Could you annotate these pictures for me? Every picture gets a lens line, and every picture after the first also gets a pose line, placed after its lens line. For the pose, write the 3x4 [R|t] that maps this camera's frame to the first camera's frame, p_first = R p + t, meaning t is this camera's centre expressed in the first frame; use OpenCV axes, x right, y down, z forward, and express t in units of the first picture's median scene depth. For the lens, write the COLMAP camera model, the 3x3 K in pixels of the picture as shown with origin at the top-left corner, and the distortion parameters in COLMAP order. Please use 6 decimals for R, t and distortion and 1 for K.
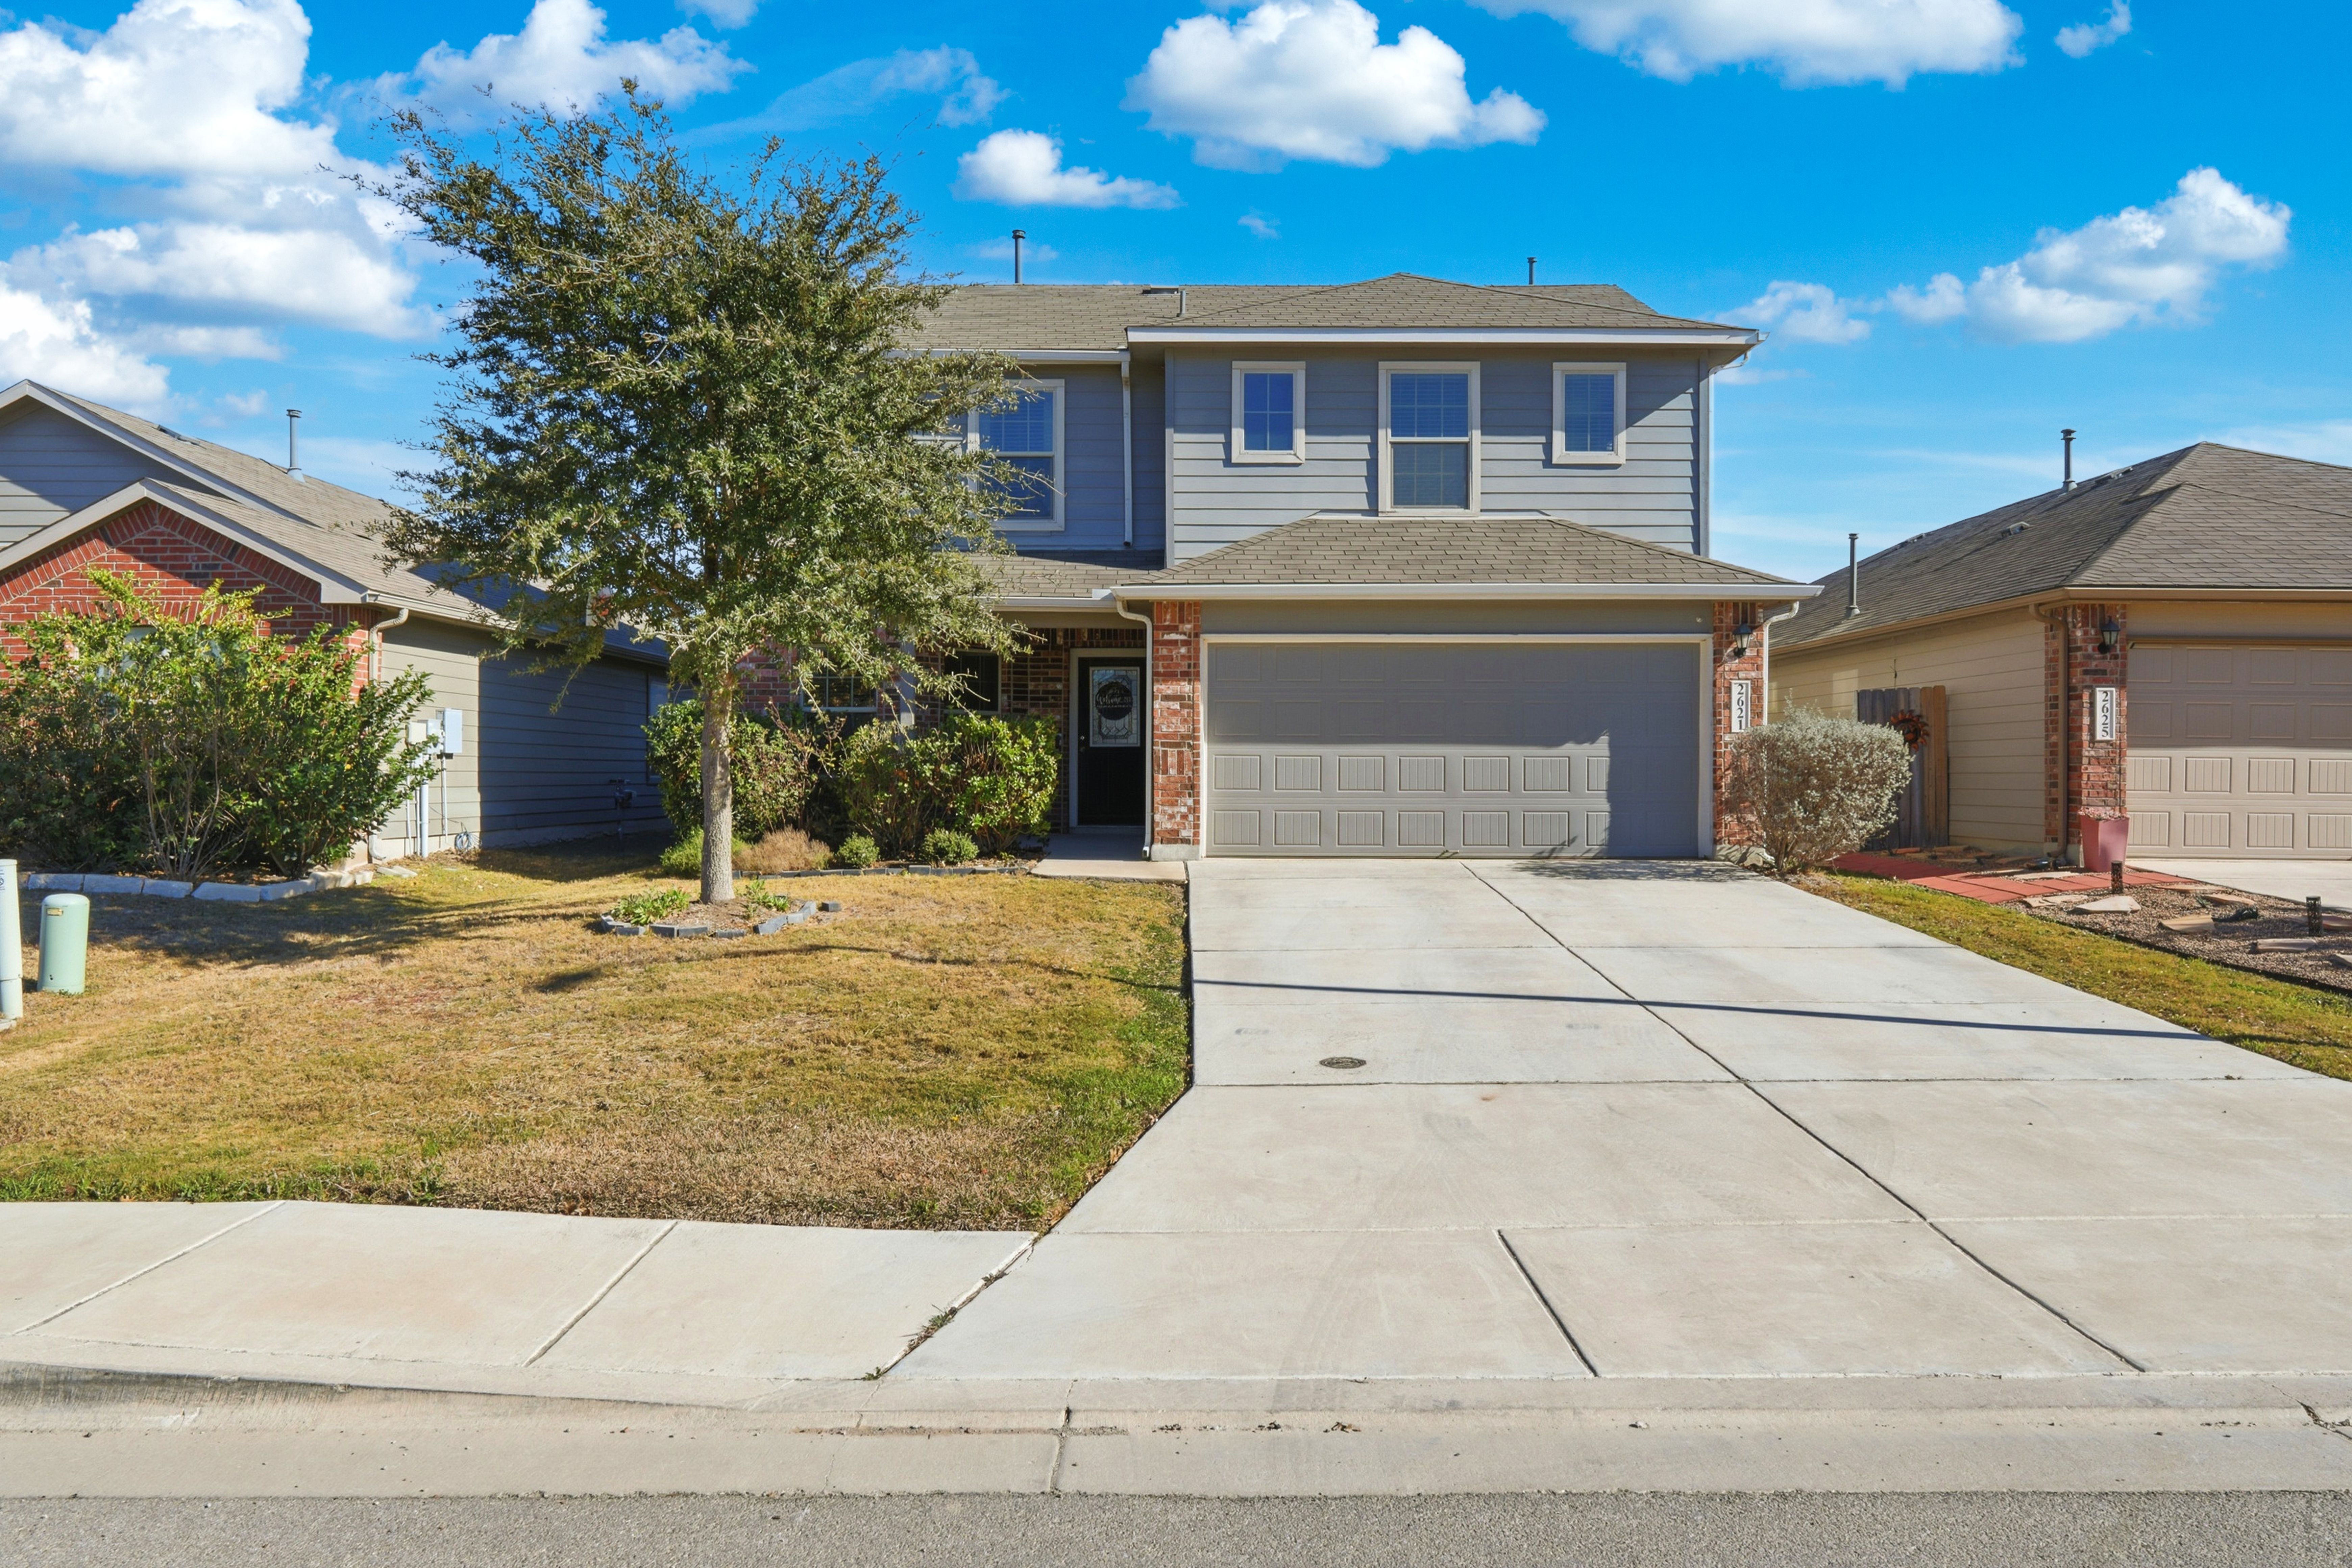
lens RADIAL K [[1497.7, 0, 1182.1], [0, 1497.7, 773.8], [0, 0, 1]] dist [-0.000269, -0.001279]
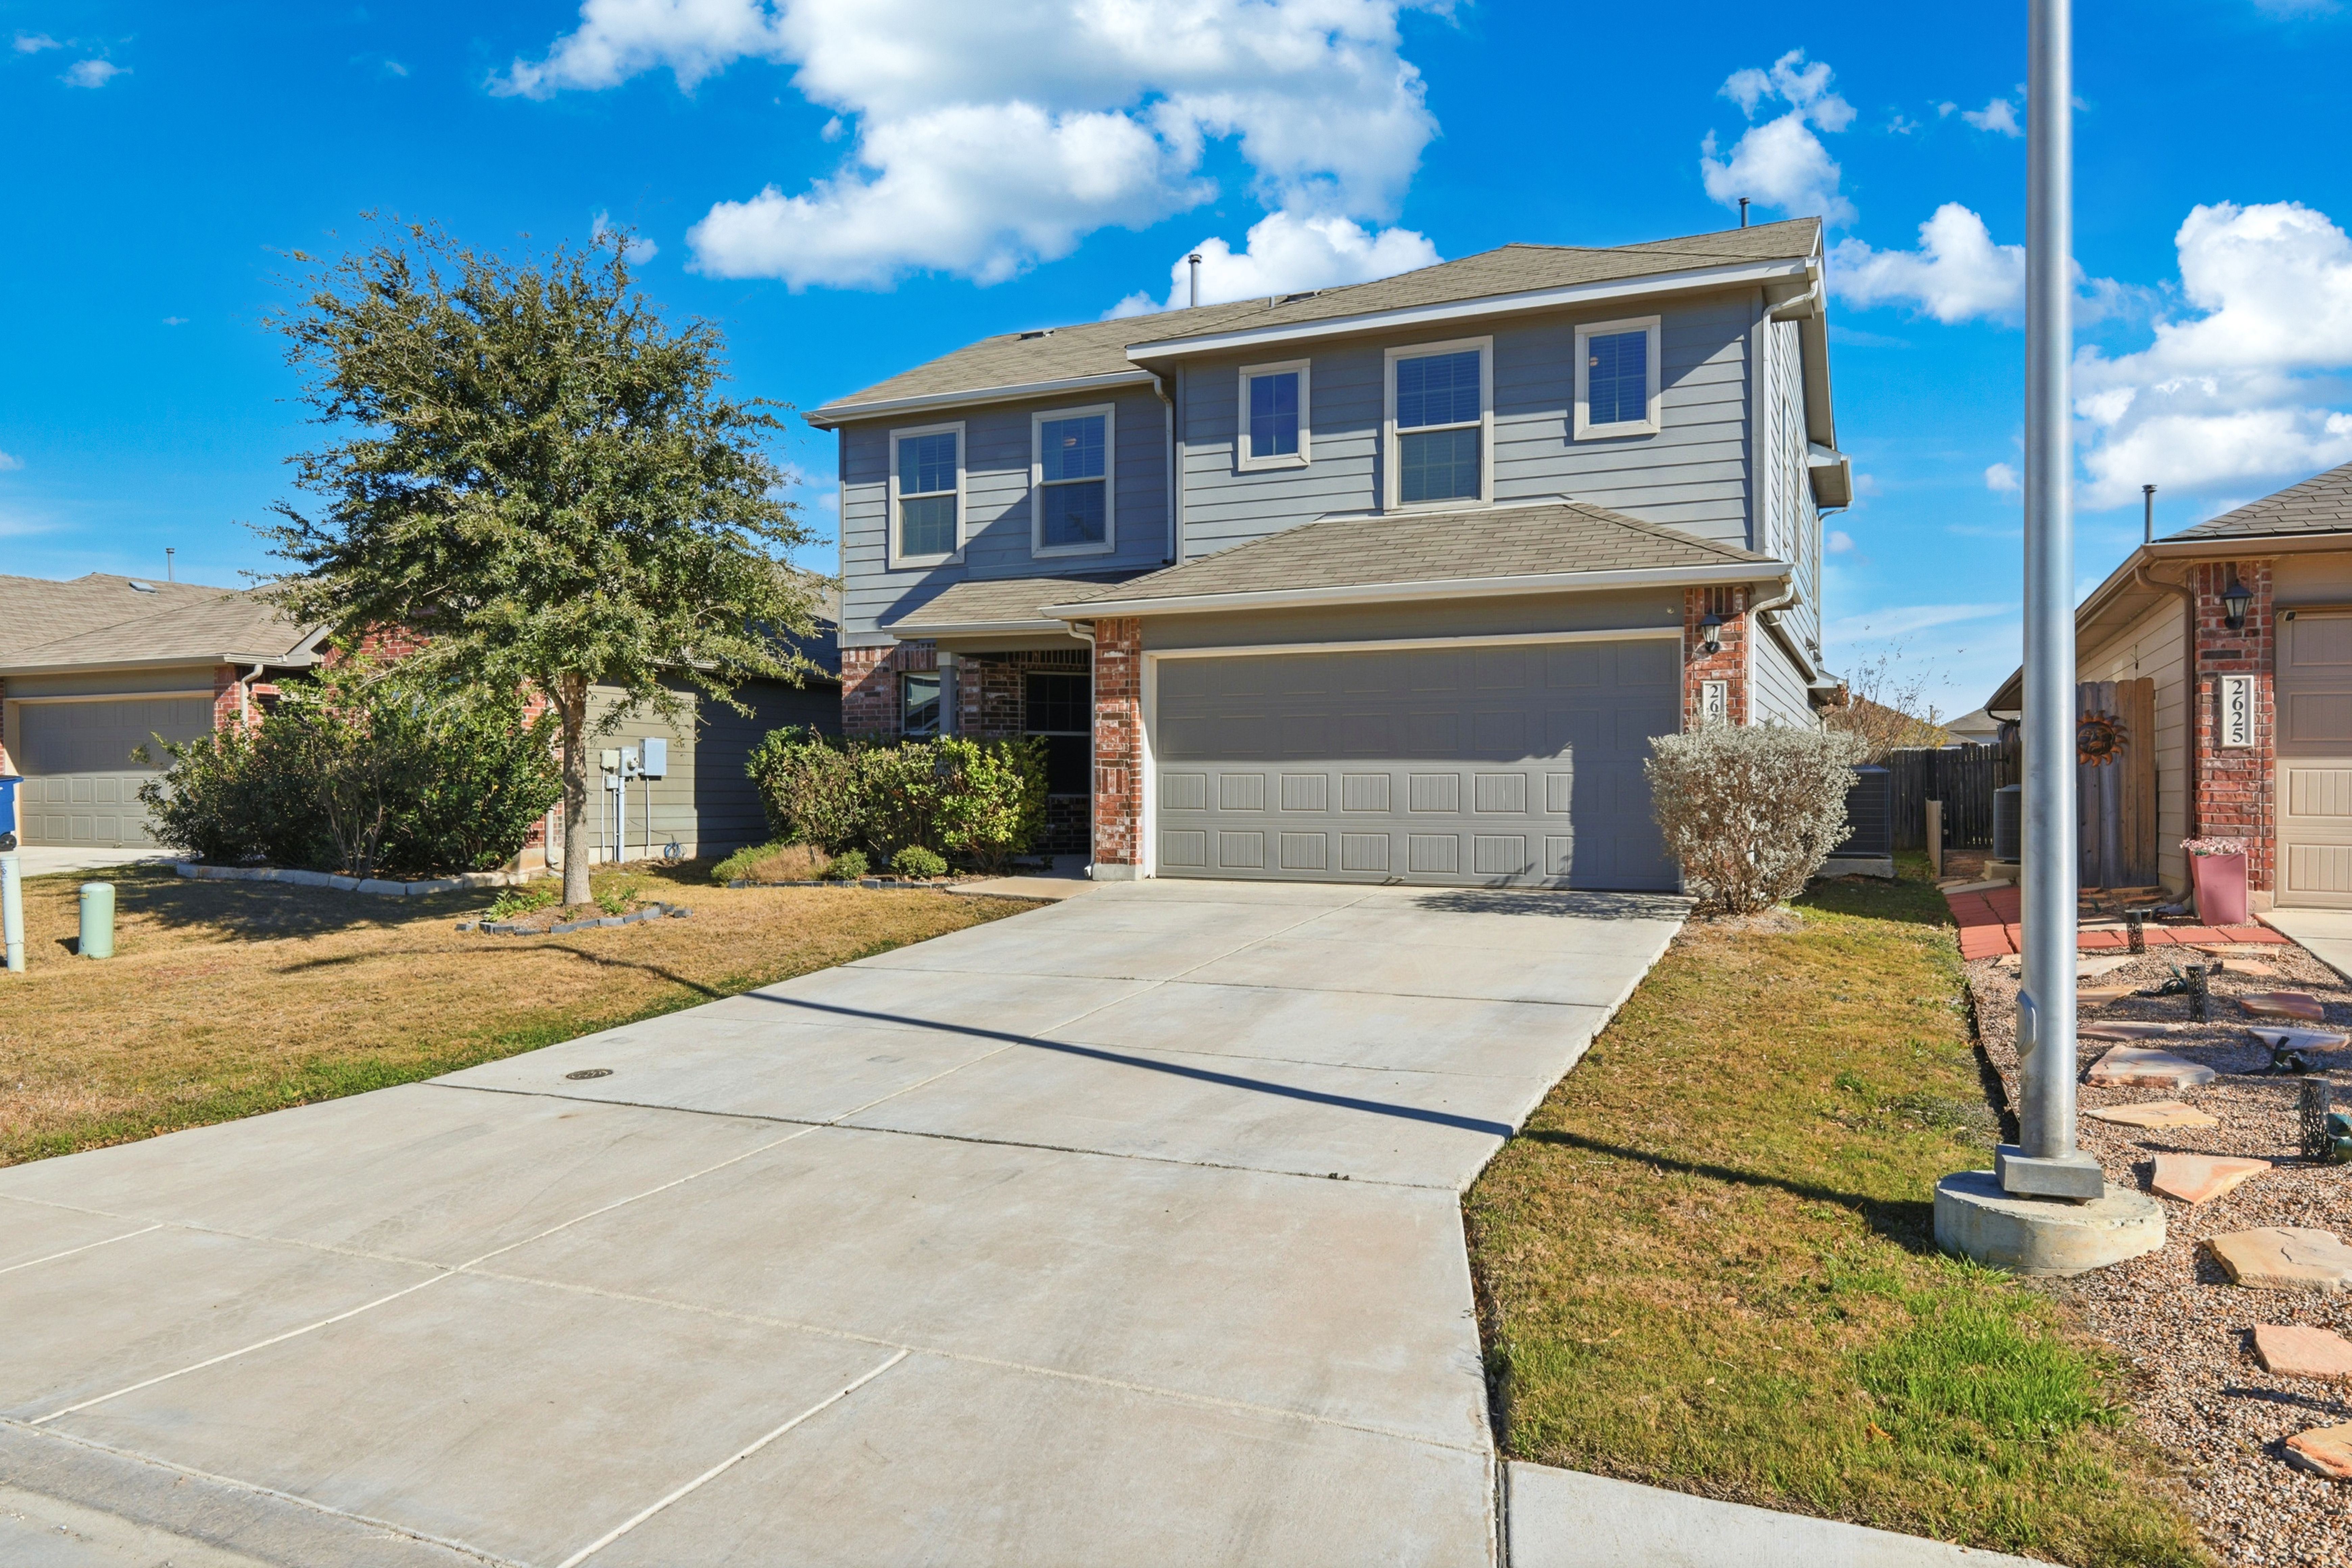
lens RADIAL K [[1497.7, 0, 1173.9], [0, 1497.7, 786.9], [0, 0, 1]] dist [-0.000269, -0.001279]
pose [[0.912123, -0.002053, -0.409912, 0.430096], [0.000151, 0.999989, -0.004673, 0.000835], [0.409917, 0.004201, 0.912113, 0.111027]]
